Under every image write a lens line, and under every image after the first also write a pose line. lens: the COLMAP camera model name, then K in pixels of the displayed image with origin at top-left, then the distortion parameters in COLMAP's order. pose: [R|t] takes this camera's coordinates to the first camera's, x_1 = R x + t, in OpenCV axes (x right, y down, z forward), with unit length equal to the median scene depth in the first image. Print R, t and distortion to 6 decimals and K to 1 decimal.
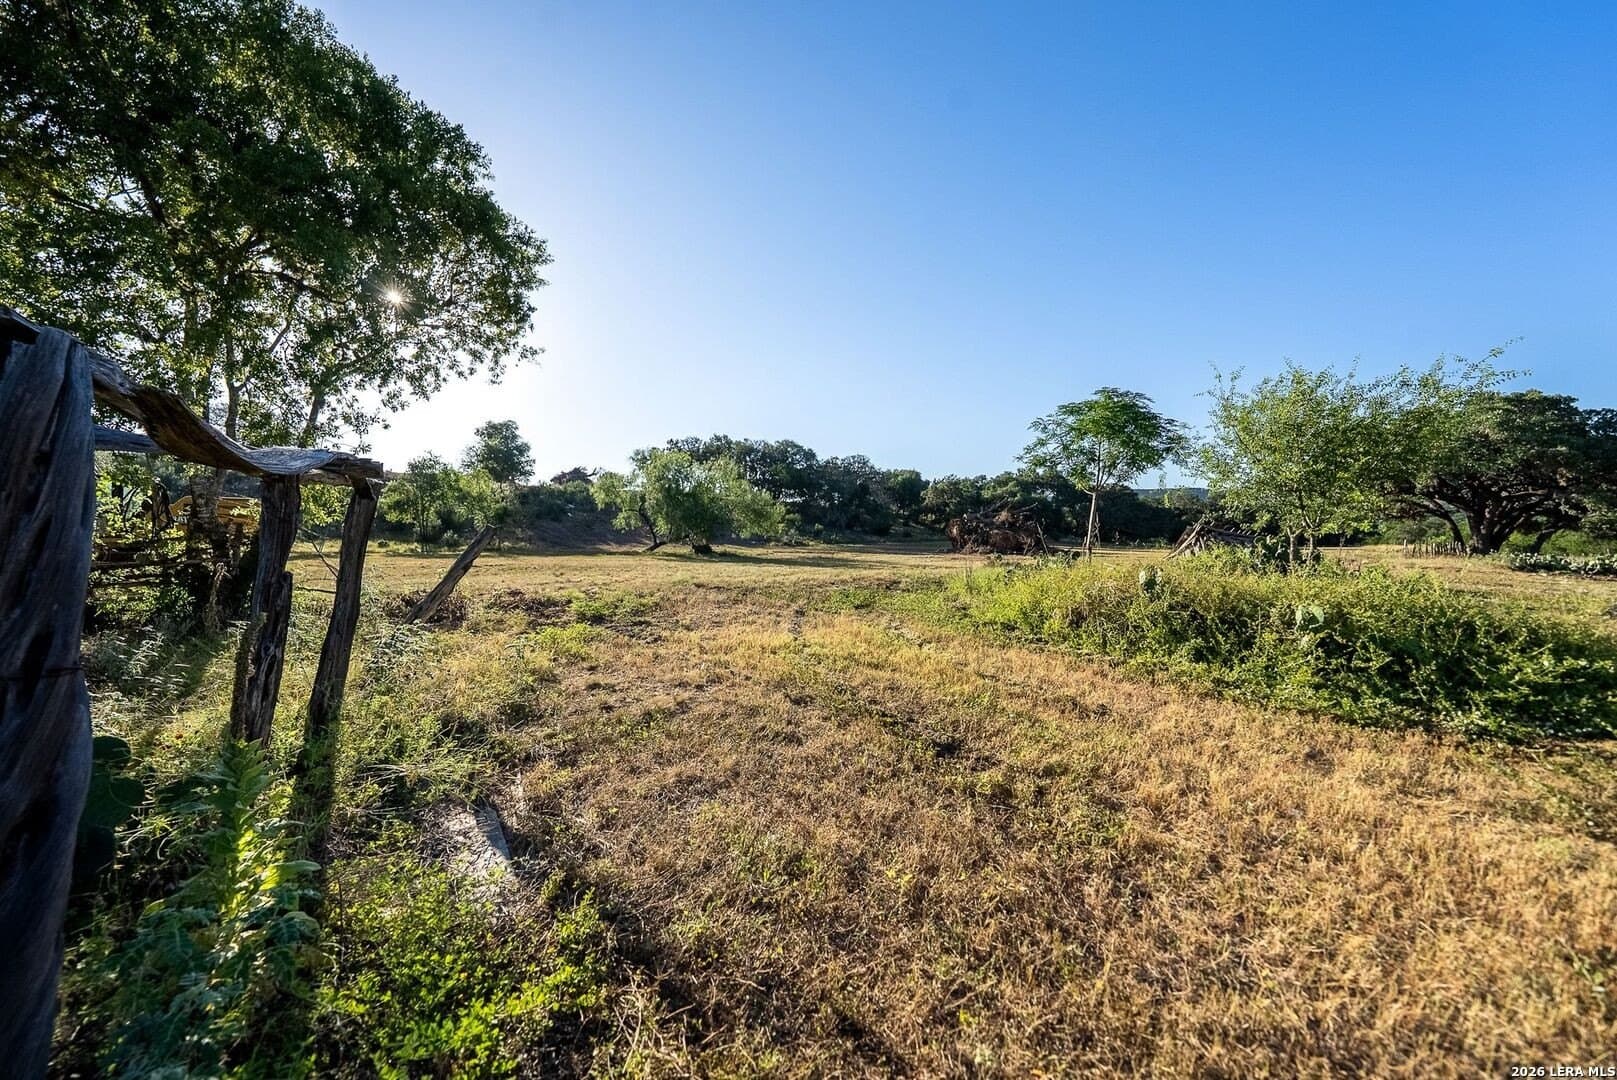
lens RADIAL K [[572.6, 0, 818.0], [0, 572.6, 541.7], [0, 0, 1]] dist [-0.006576, 0.000003]
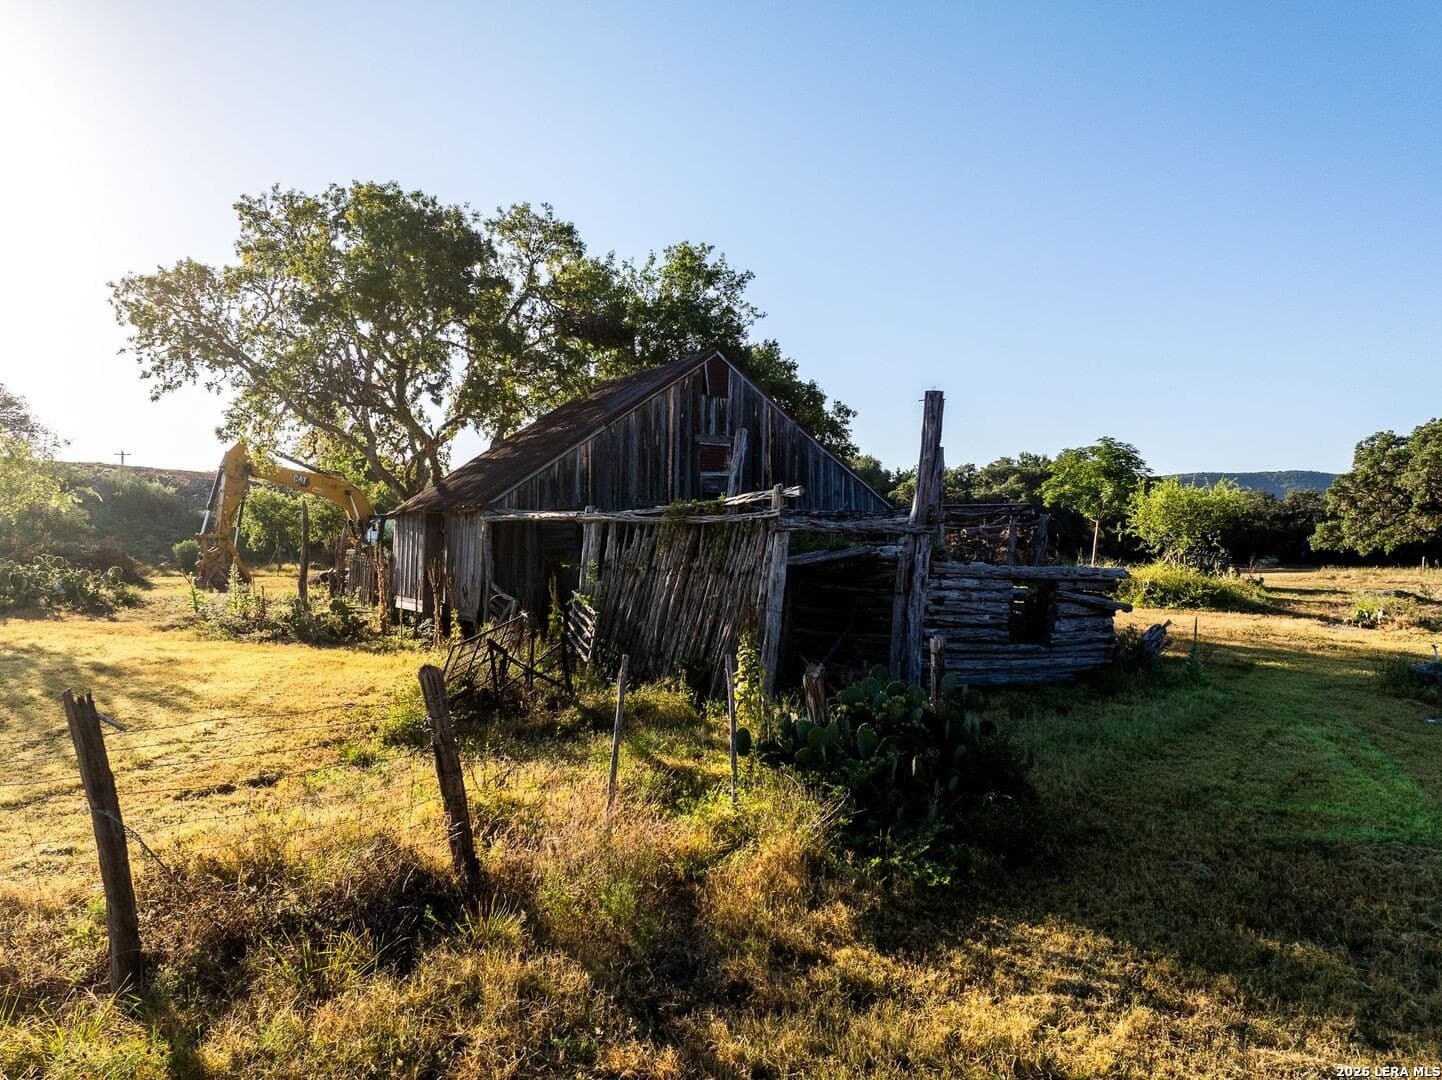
lens RADIAL K [[1051.0, 0, 710.4], [0, 1051.0, 532.6], [0, 0, 1]] dist [-0.061413, 0.035049]
pose [[0.998586, -0.004503, 0.052974, -0.109770], [0.006199, 0.999473, -0.031877, 0.001542], [-0.052802, 0.032161, 0.998087, -0.278997]]
